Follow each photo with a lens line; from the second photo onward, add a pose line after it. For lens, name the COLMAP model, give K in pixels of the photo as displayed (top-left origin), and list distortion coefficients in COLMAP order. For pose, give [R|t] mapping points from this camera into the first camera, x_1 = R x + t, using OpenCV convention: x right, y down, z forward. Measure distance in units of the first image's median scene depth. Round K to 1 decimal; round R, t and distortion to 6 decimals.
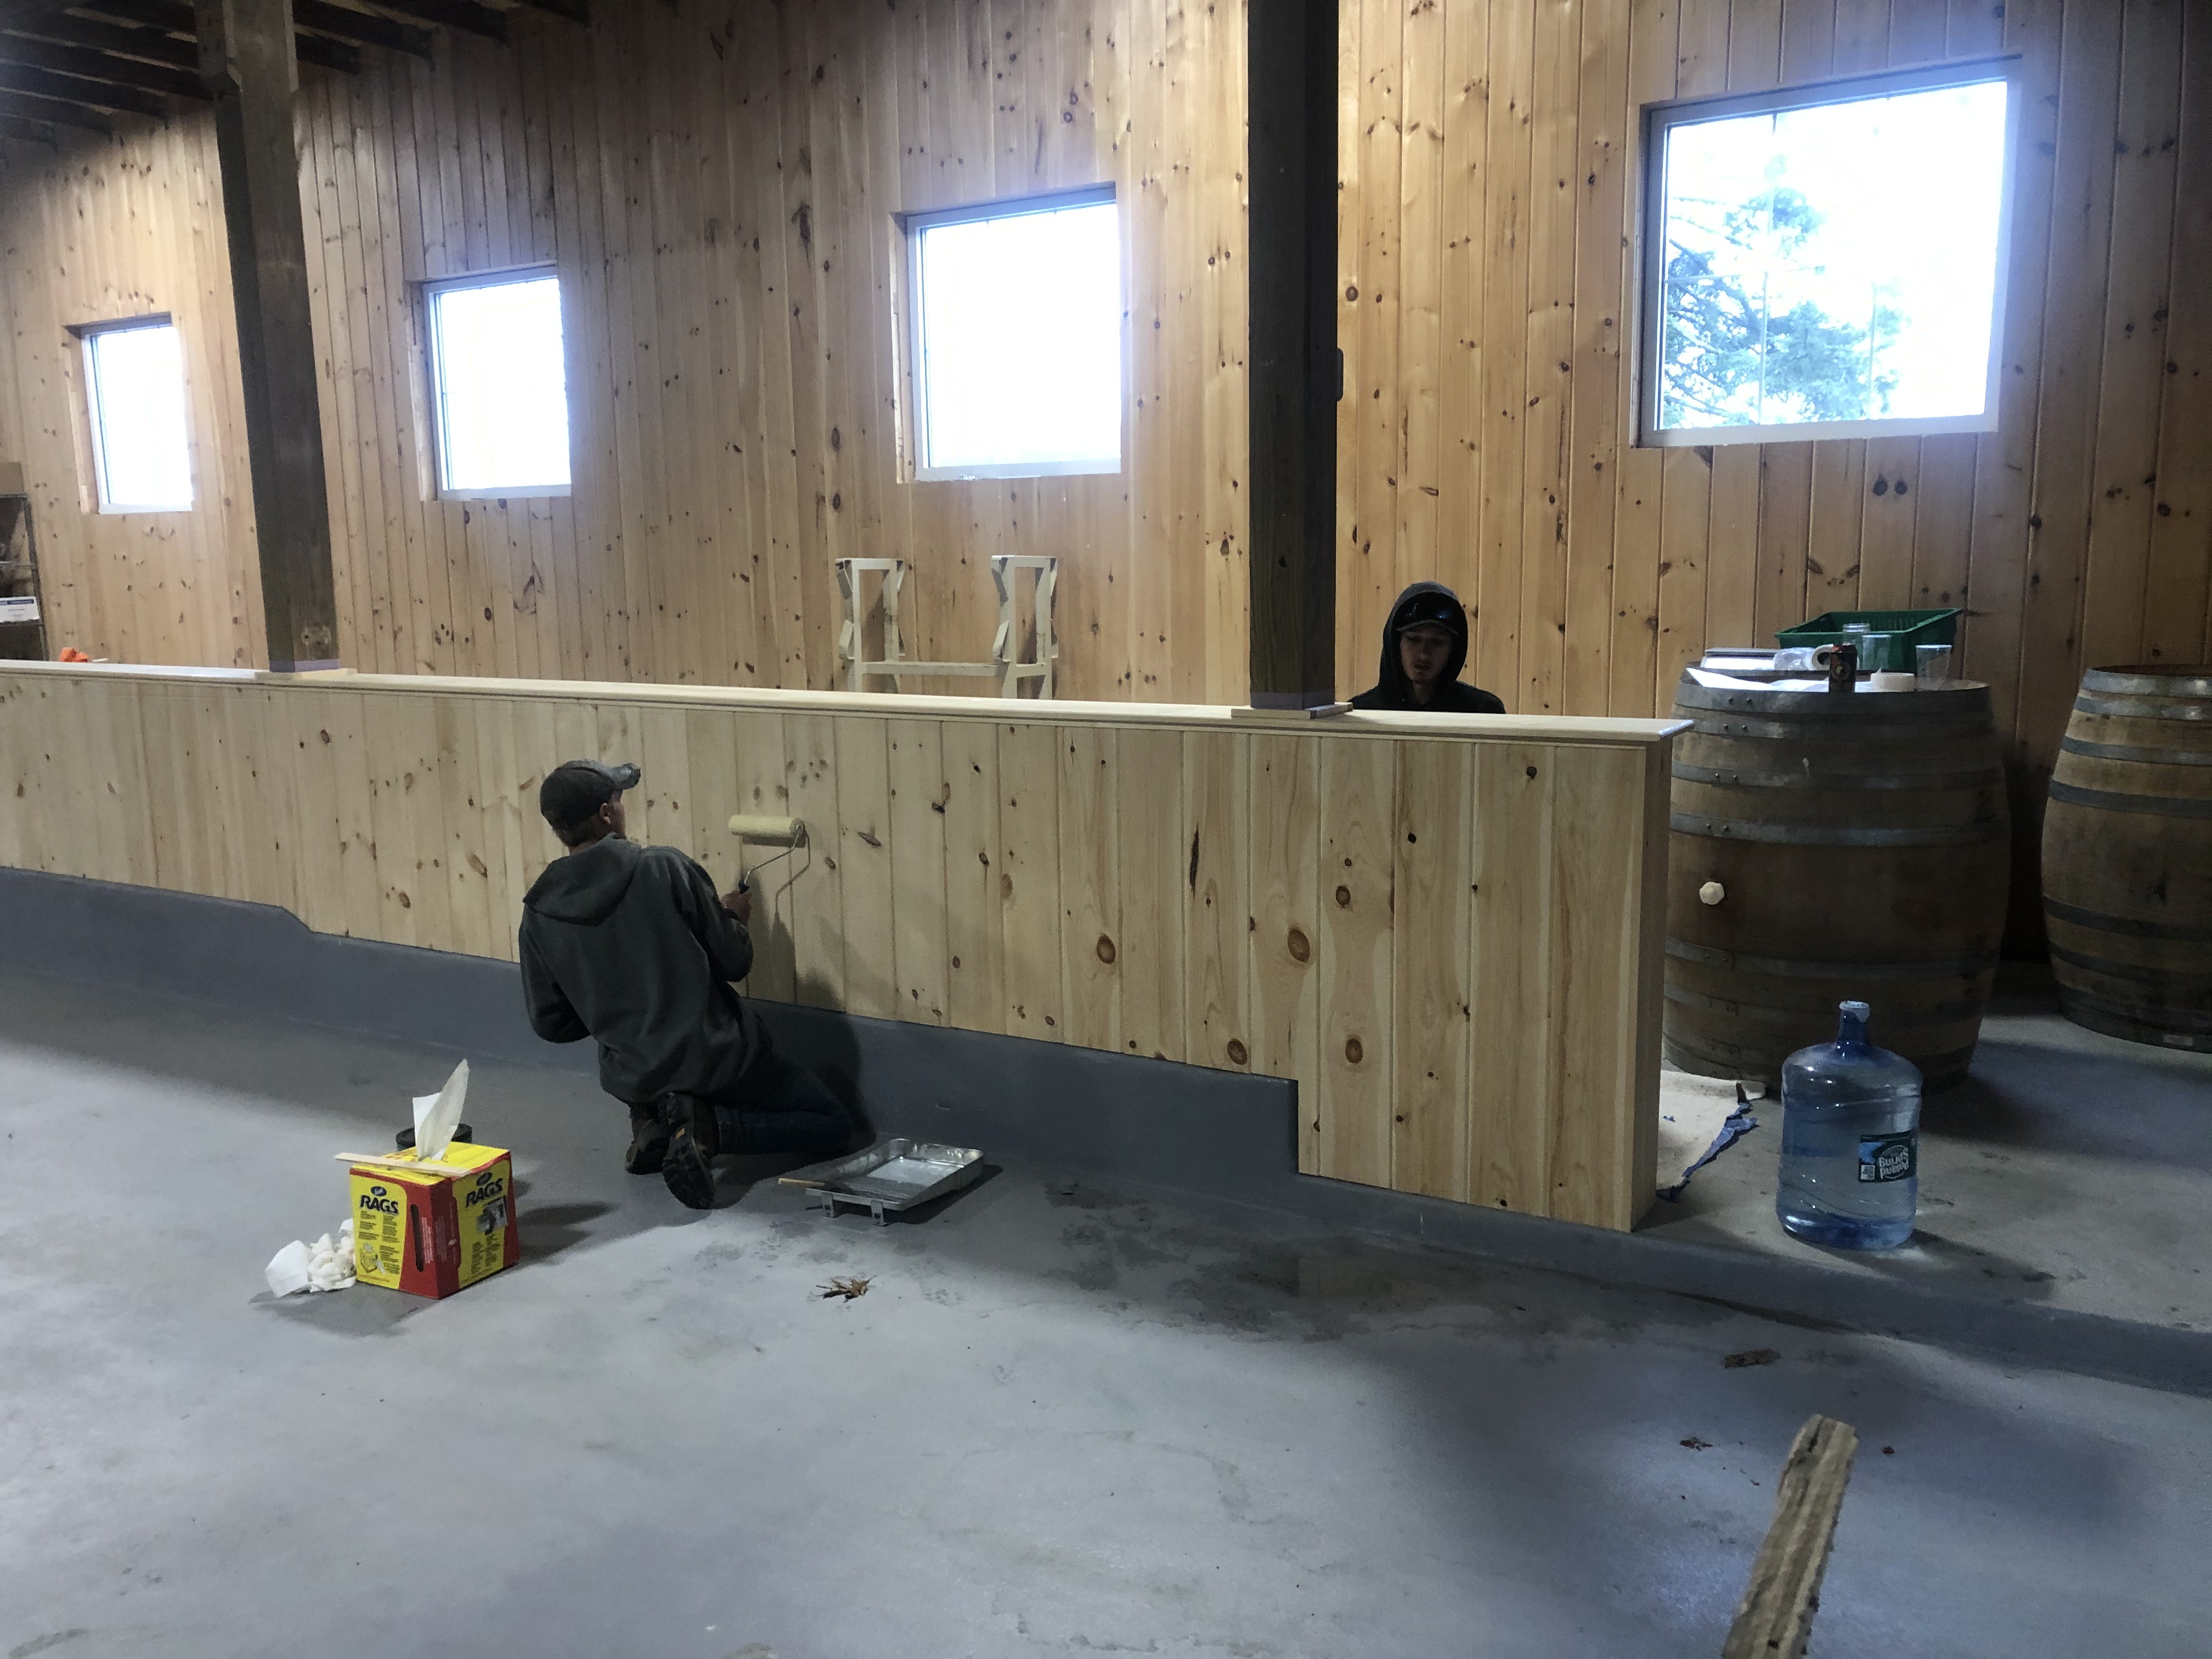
lens RADIAL K [[1779.4, 0, 1083.0], [0, 1779.4, 833.4], [0, 0, 1]] dist [0.034374, -0.054718]
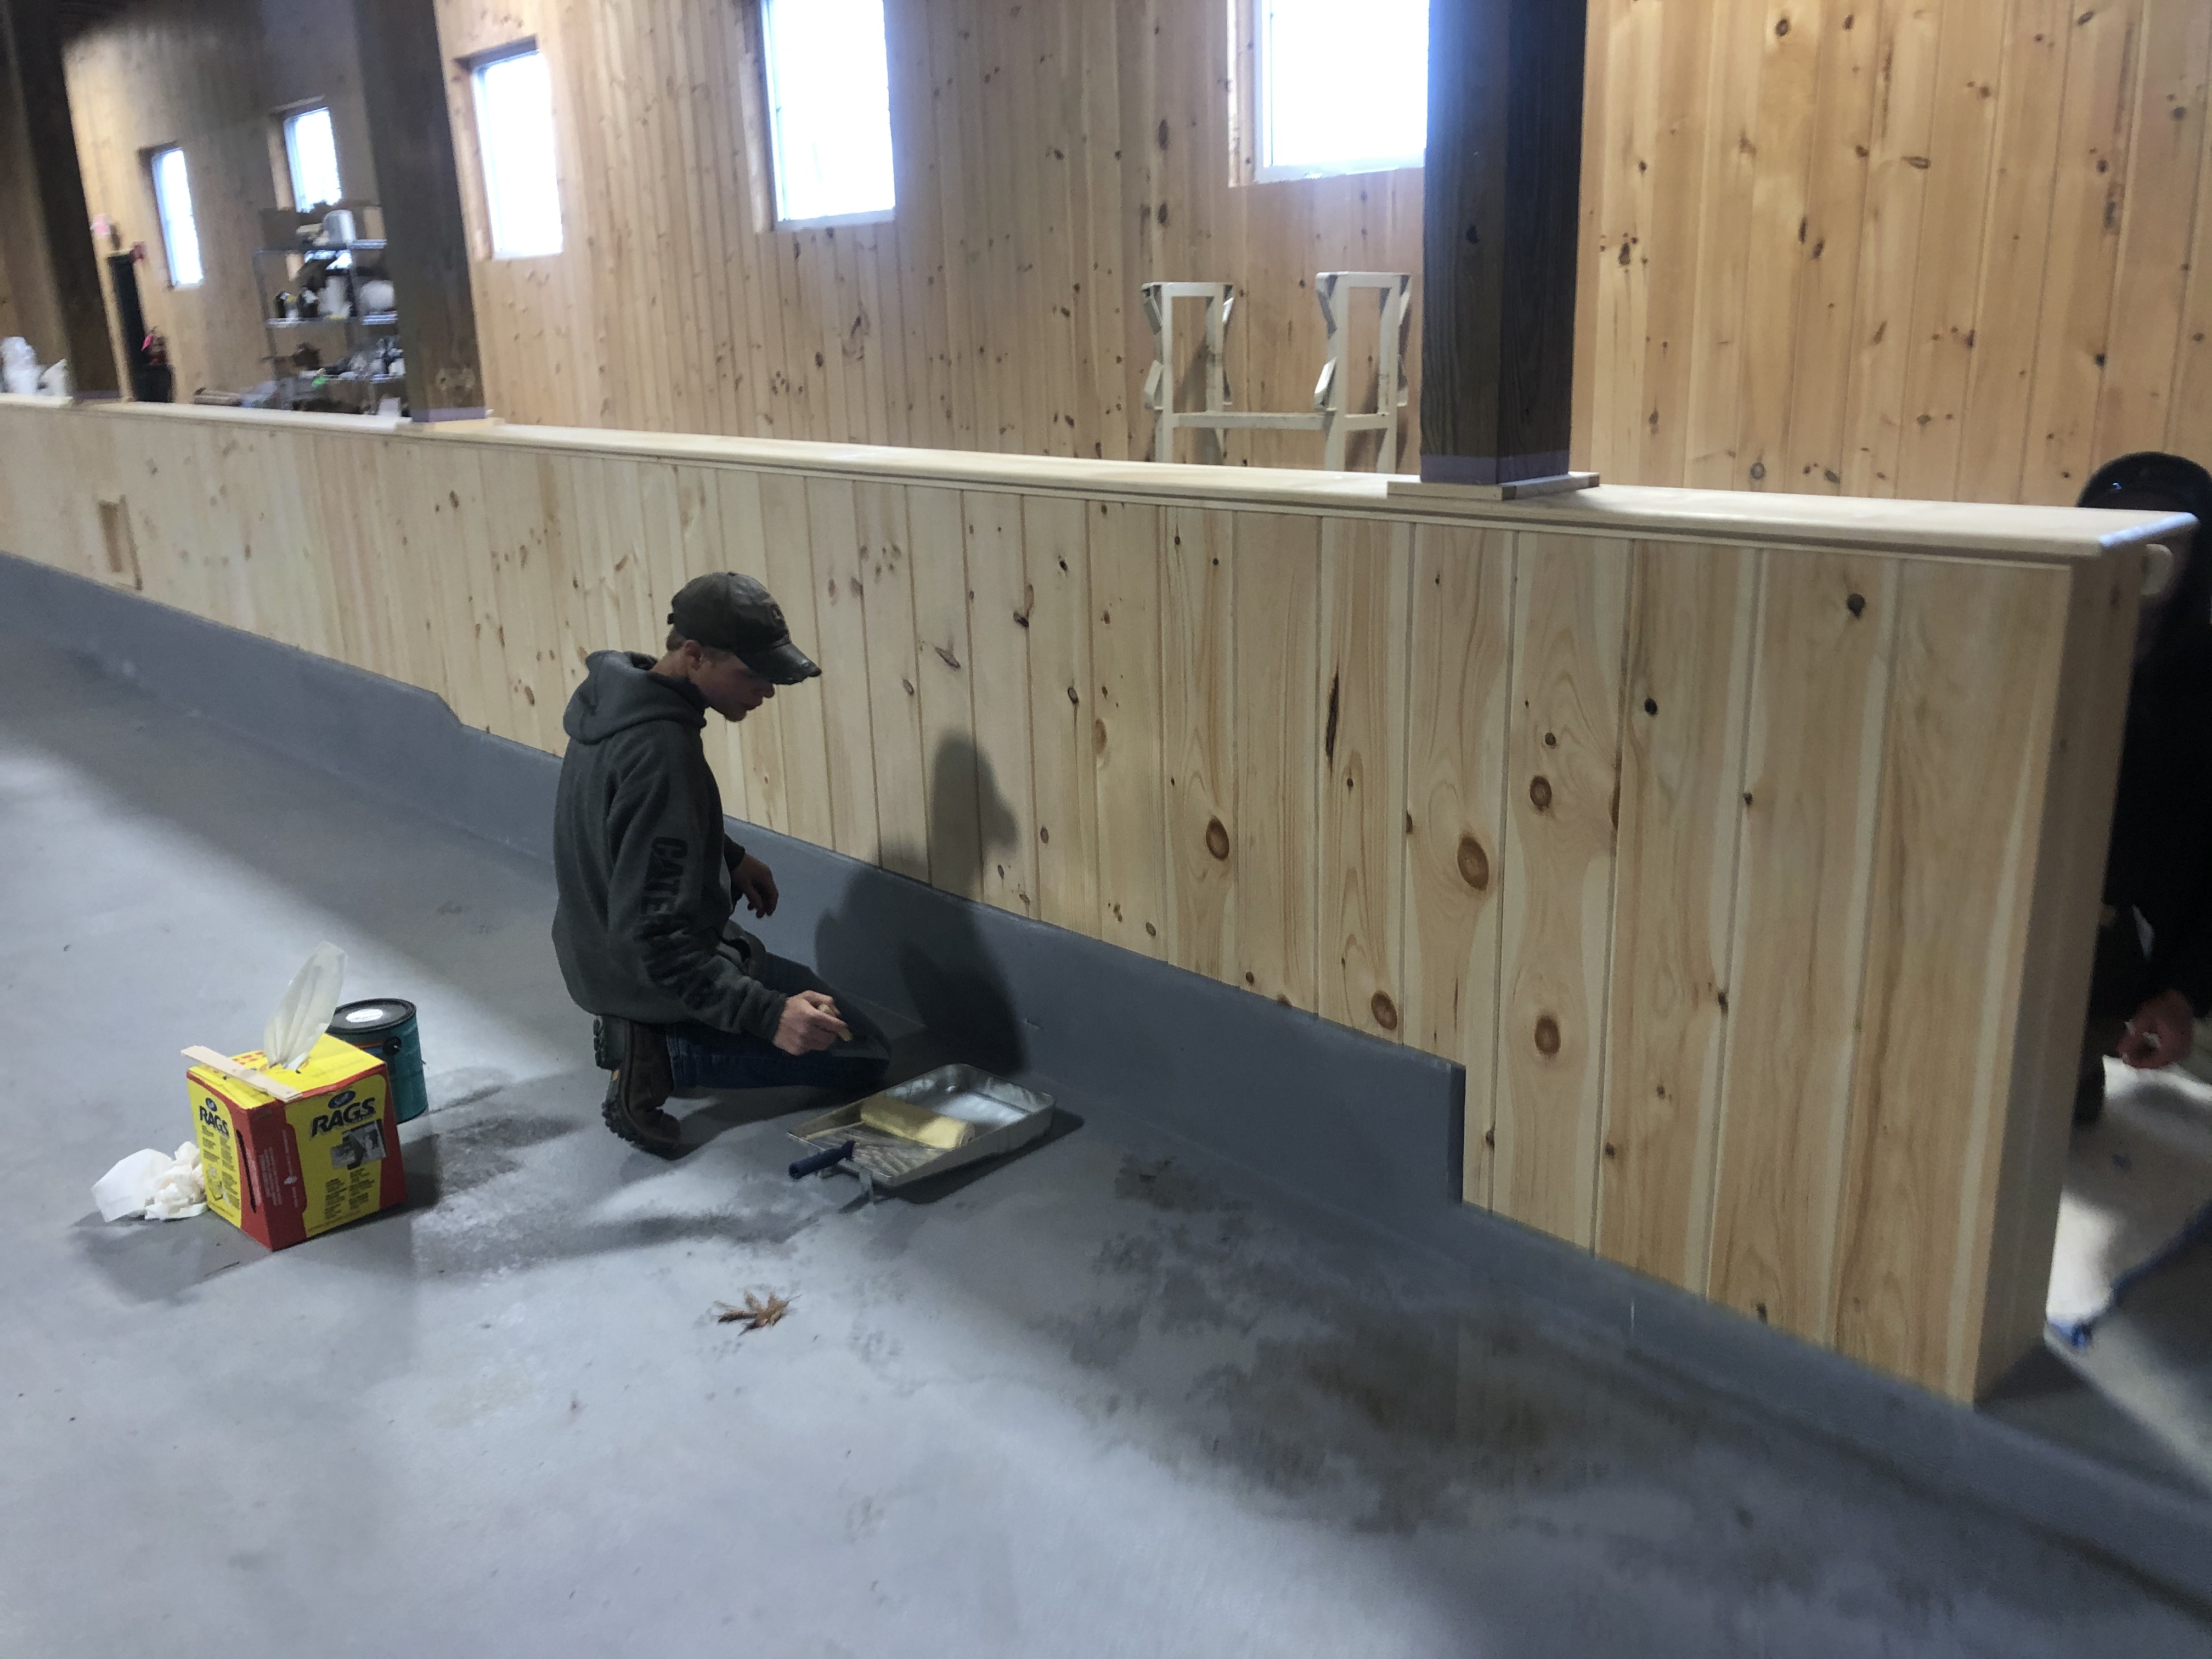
lens RADIAL K [[1779.4, 0, 1107.6], [0, 1779.4, 822.5], [0, 0, 1]] dist [0.034374, -0.054718]
pose [[0.958834, 0.063616, -0.276750, 0.156128], [-0.027966, 0.991000, 0.130909, -0.028190], [0.282587, -0.117780, 0.951983, 0.327361]]
